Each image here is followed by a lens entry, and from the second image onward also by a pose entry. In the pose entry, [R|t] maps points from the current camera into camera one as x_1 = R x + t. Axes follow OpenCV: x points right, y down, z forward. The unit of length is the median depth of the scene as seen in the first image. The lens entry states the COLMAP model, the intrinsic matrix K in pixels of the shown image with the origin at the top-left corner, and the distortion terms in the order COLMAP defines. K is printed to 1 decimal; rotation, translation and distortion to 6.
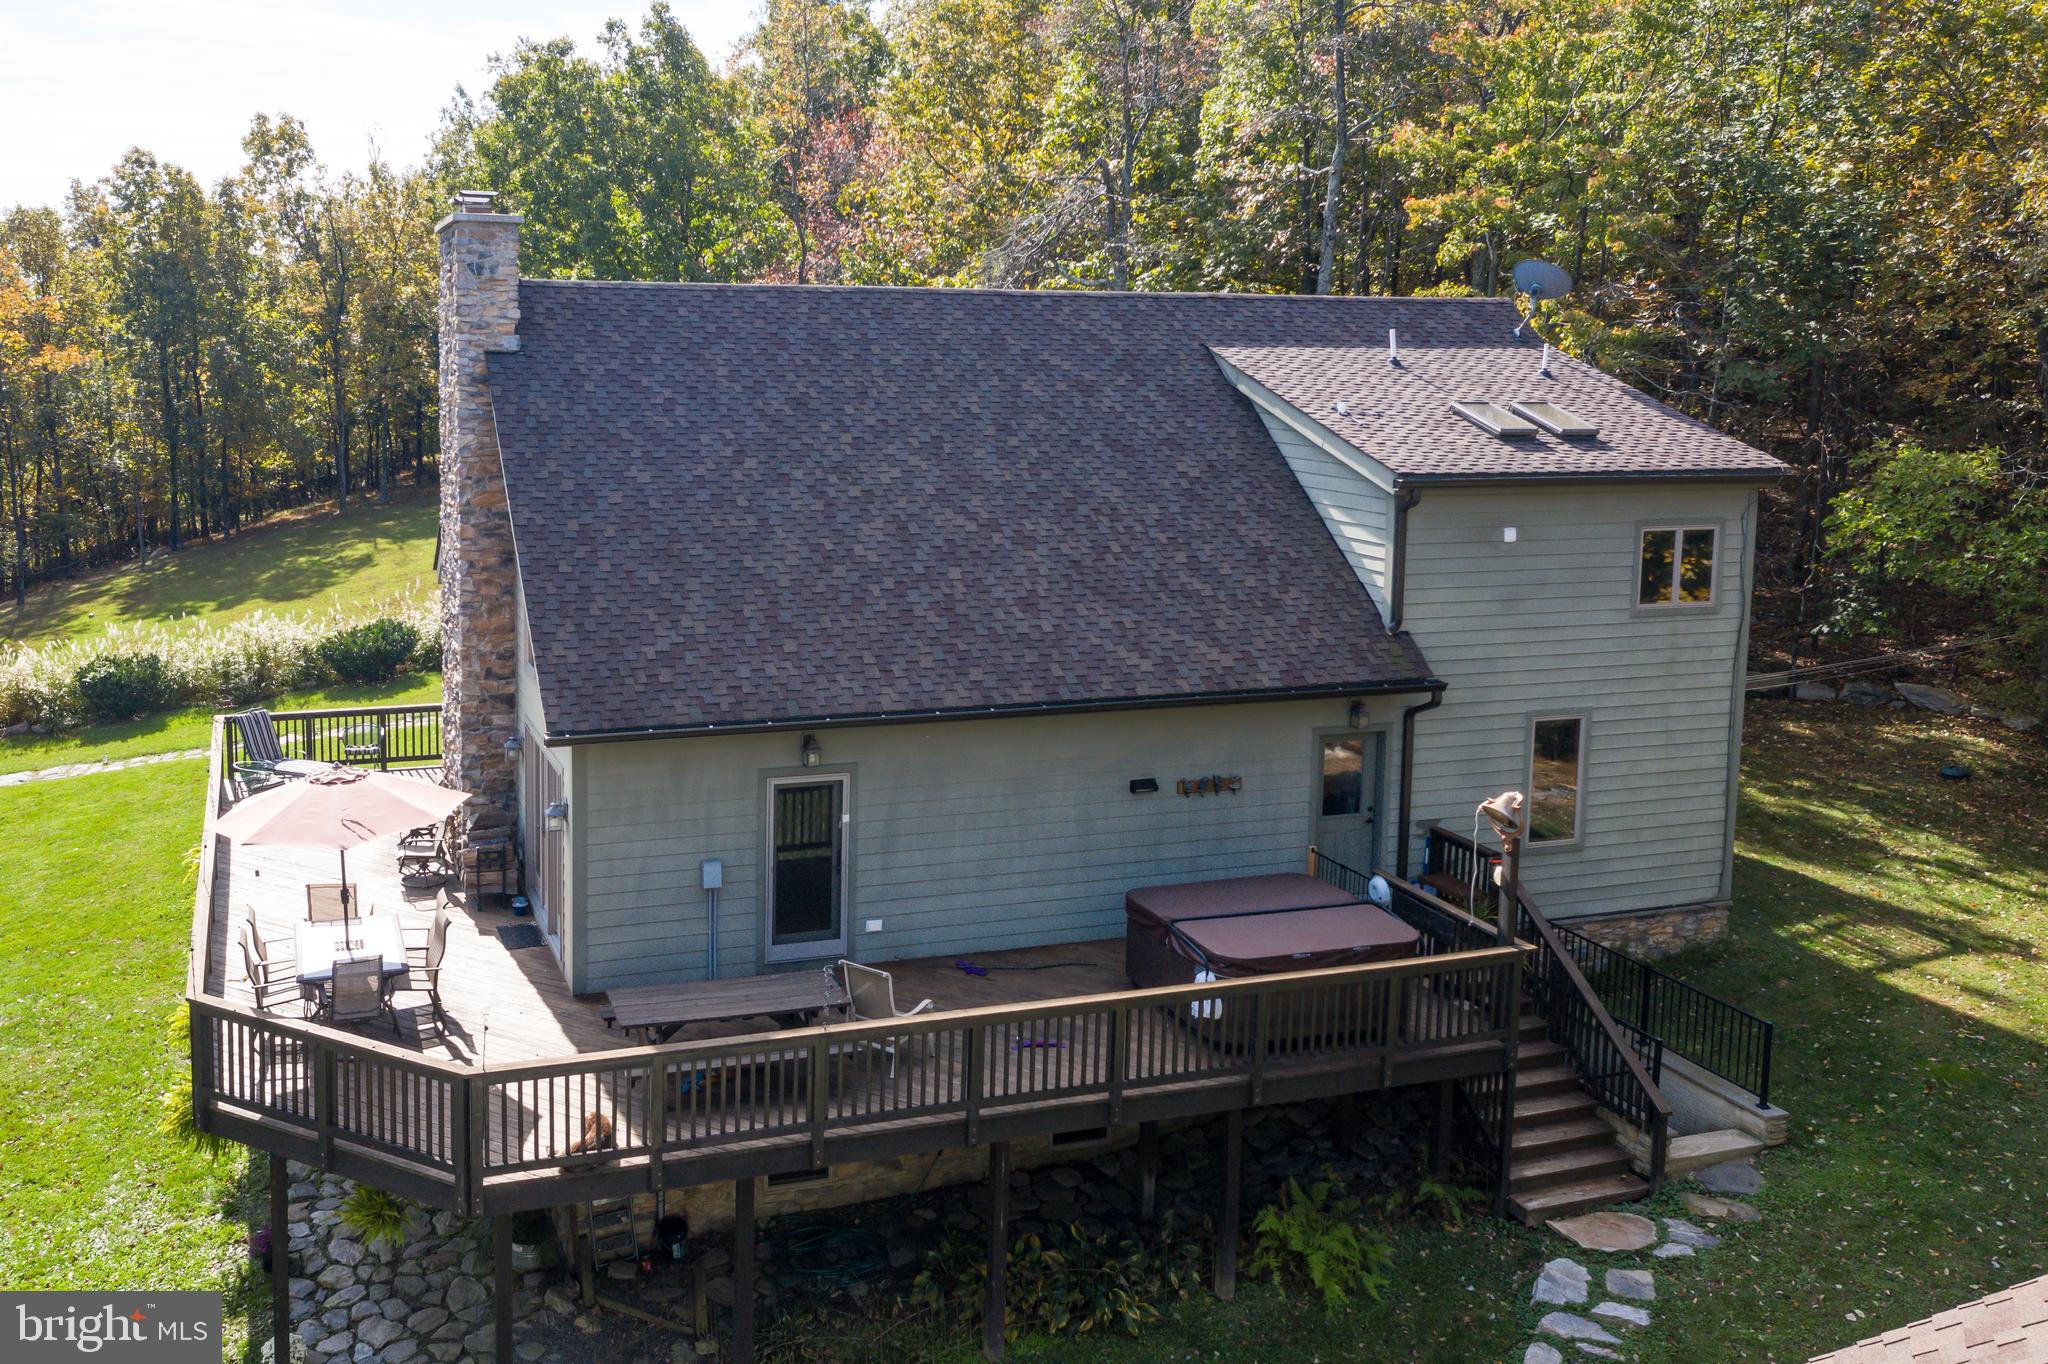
lens RADIAL K [[1701.7, 0, 803.8], [0, 1701.7, 545.7], [0, 0, 1]] dist [0.009555, -0.011949]
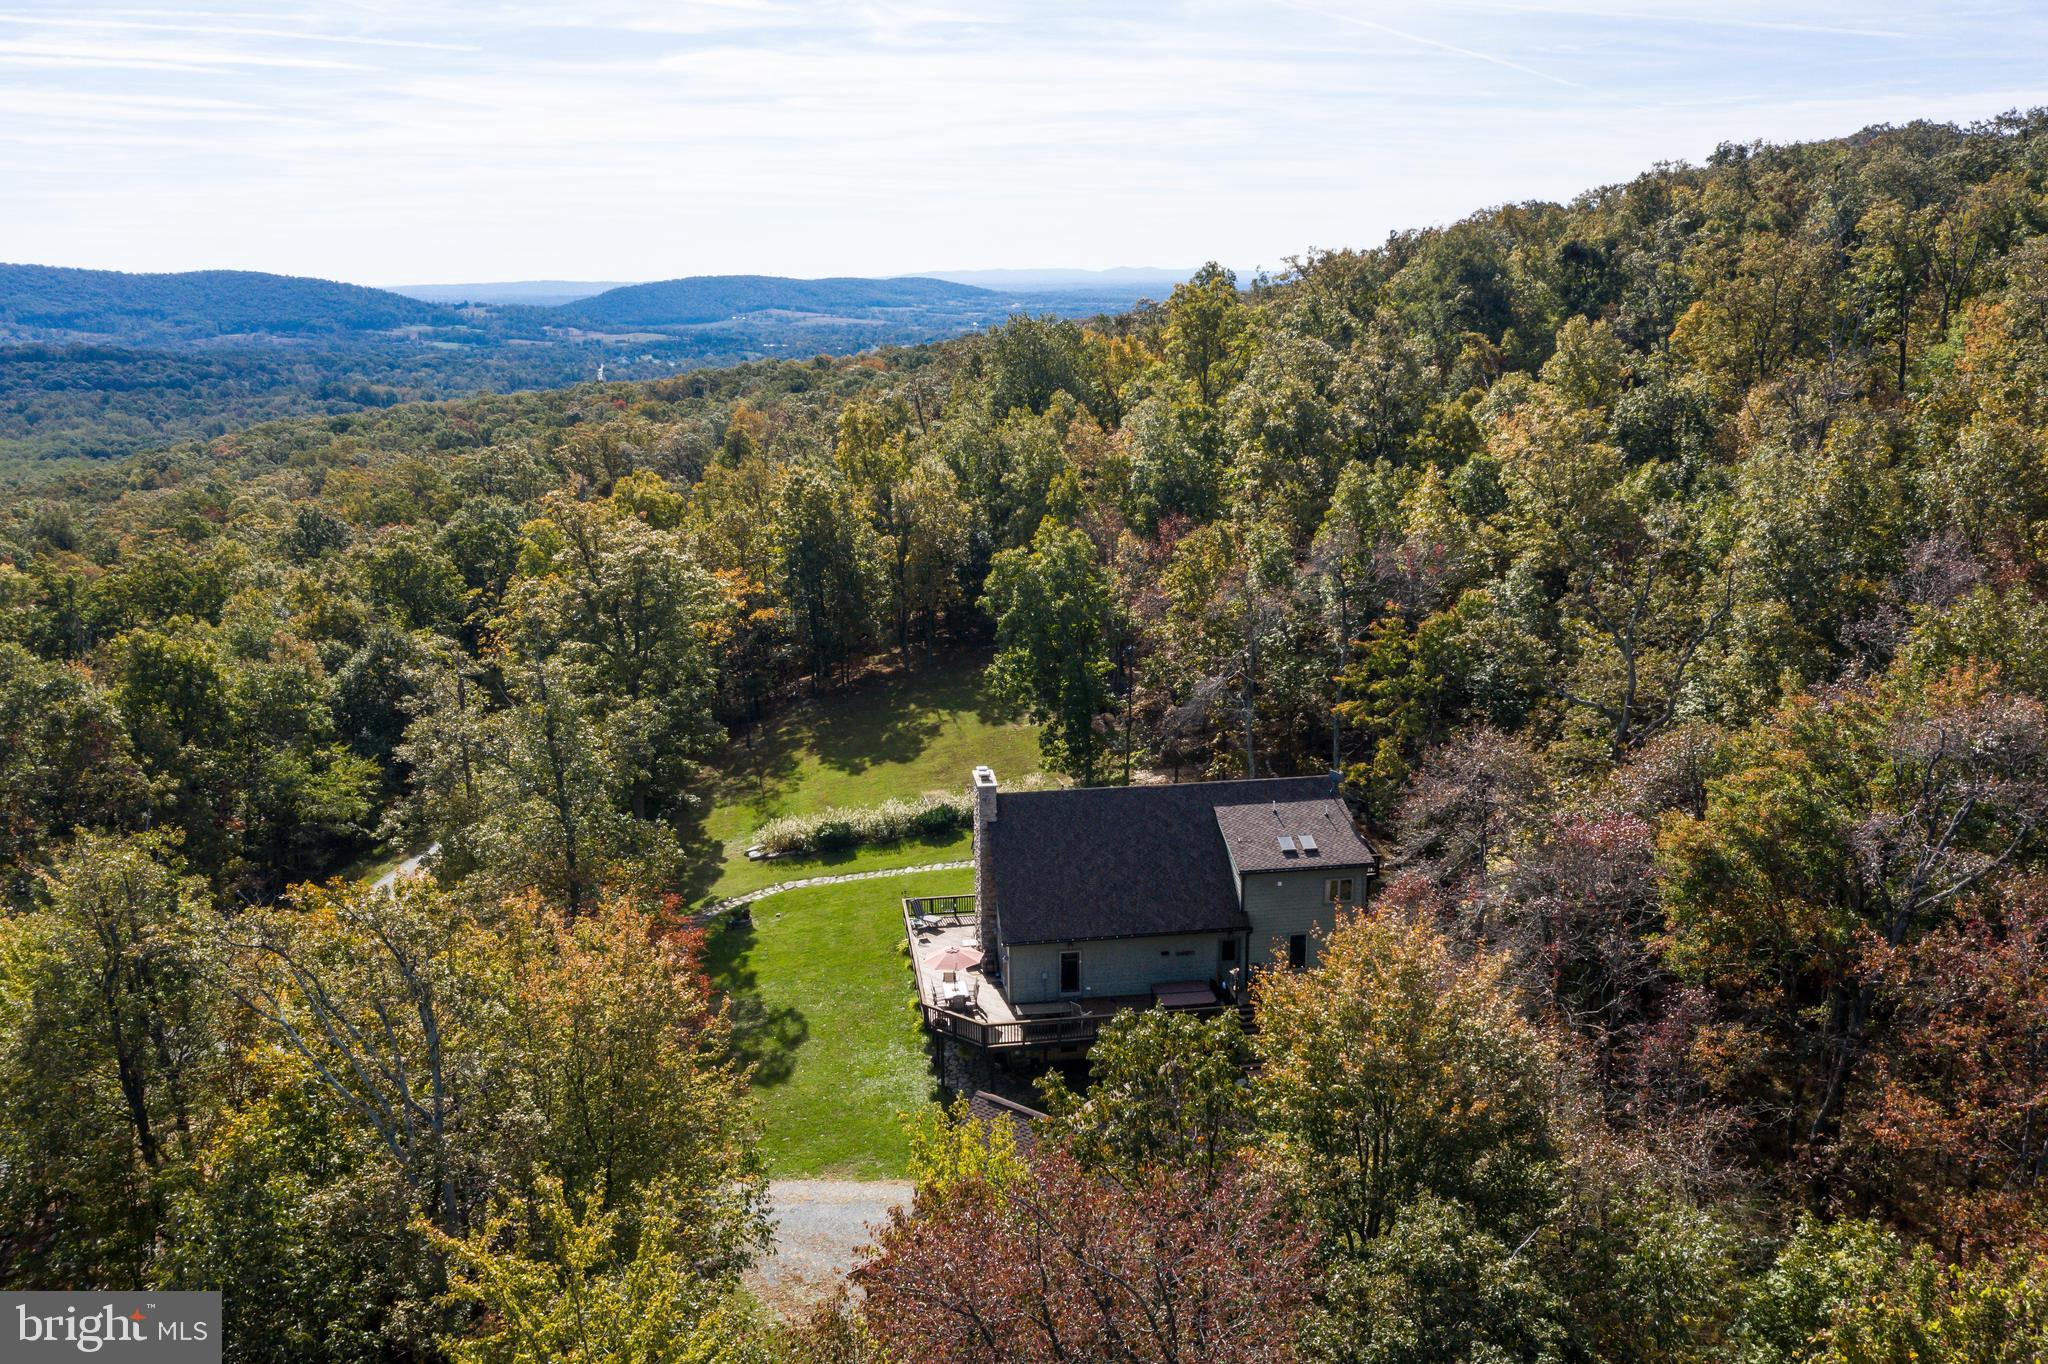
lens RADIAL K [[1695.9, 0, 1037.0], [0, 1695.9, 676.9], [0, 0, 1]] dist [0.002033, 0.005492]
pose [[0.987350, 0.022892, -0.156898, 0.472344], [-0.002867, 0.991939, 0.126683, -0.884844], [0.158533, -0.124631, 0.979456, -2.468399]]
